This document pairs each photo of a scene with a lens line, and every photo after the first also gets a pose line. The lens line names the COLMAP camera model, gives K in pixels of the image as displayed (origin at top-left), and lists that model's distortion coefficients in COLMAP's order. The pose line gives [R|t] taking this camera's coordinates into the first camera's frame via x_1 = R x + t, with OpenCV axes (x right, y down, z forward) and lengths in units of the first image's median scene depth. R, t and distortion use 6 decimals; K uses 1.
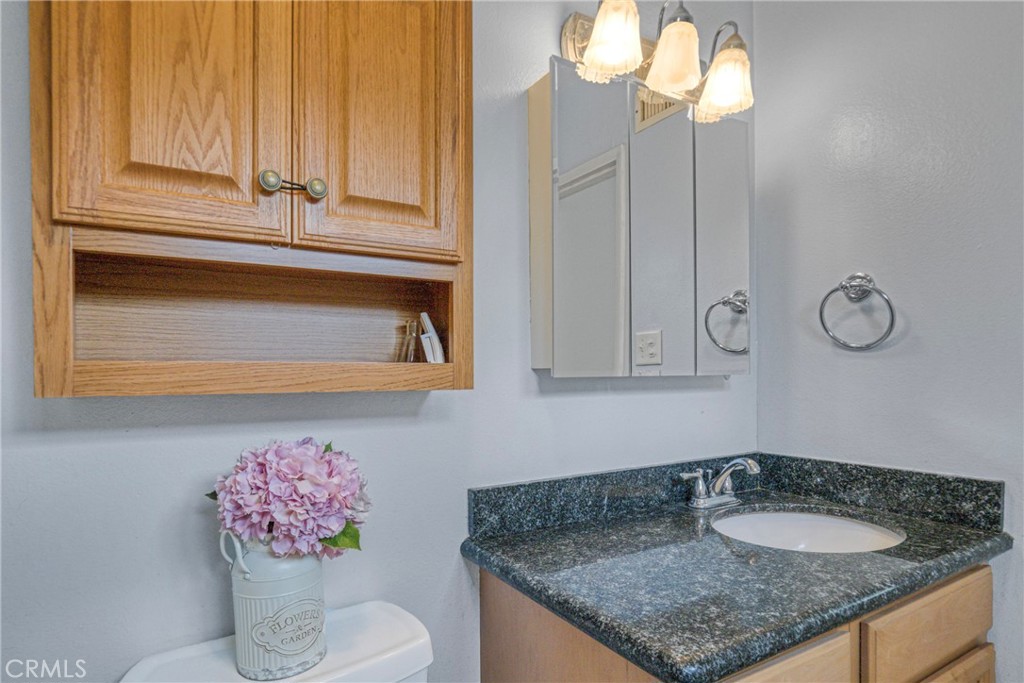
lens RADIAL K [[546.1, 0, 509.7], [0, 546.1, 371.3], [0, 0, 1]] dist [-0.002776, -0.000598]
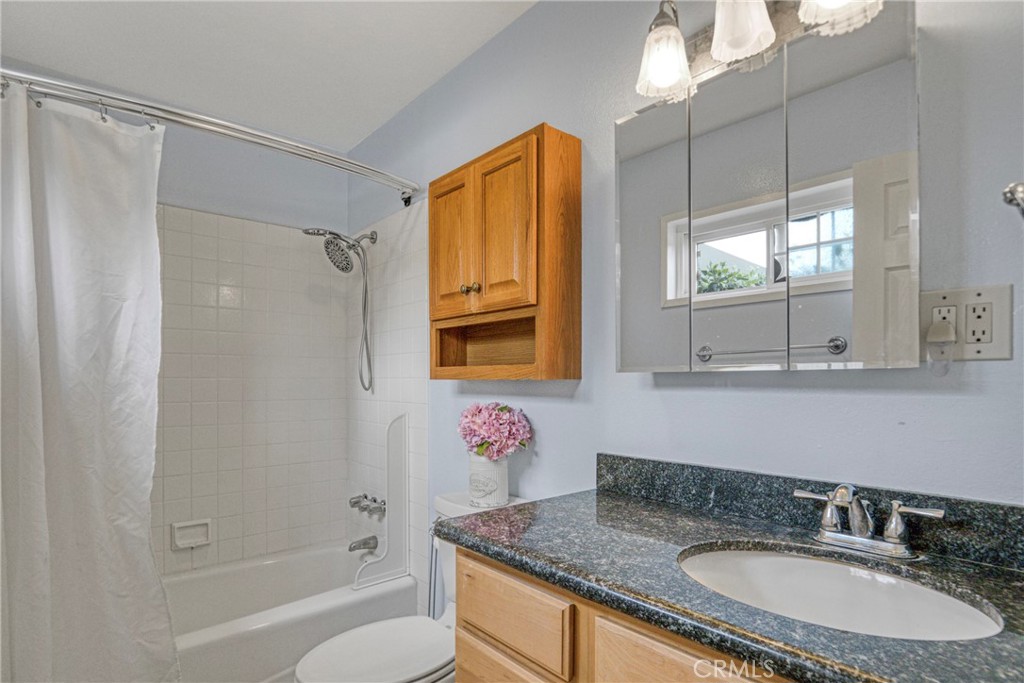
lens RADIAL K [[539.6, 0, 510.4], [0, 539.6, 377.5], [0, 0, 1]] dist [-0.001065, -0.000325]
pose [[0.172887, 0.002163, -0.984939, 1.196767], [0.004292, 0.999986, 0.002949, 0.015469], [0.984932, -0.004737, 0.172875, 0.502223]]
